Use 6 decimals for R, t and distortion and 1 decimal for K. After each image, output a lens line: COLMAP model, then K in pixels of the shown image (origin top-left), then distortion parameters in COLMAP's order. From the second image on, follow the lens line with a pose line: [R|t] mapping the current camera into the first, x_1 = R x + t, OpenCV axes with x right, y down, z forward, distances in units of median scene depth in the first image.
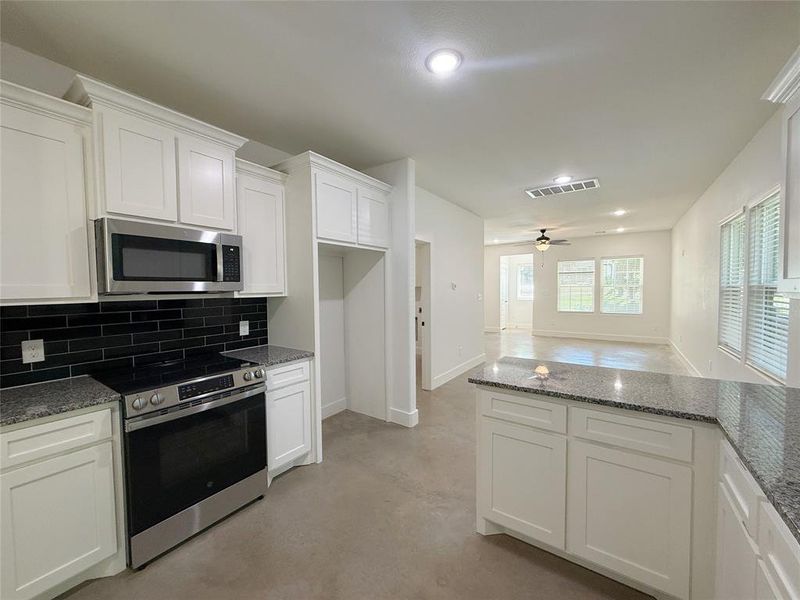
lens RADIAL K [[316.2, 0, 397.8], [0, 316.2, 299.5], [0, 0, 1]] dist [-0.002570, -0.000408]
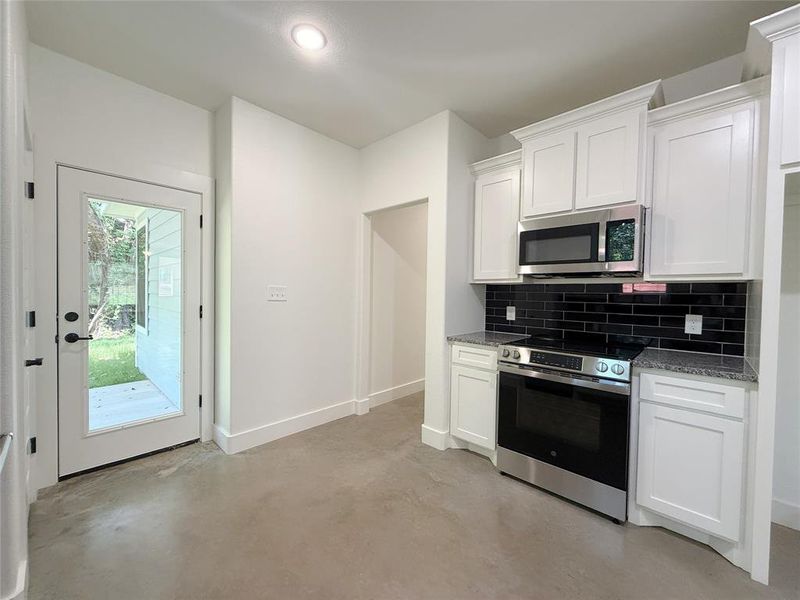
lens RADIAL K [[316.2, 0, 397.8], [0, 316.2, 299.5], [0, 0, 1]] dist [-0.002570, -0.000408]
pose [[-0.142813, 0.027628, -0.989364, 0.386766], [-0.050733, 0.998092, 0.035195, 0.045786], [0.988449, 0.055220, -0.141138, 0.458450]]
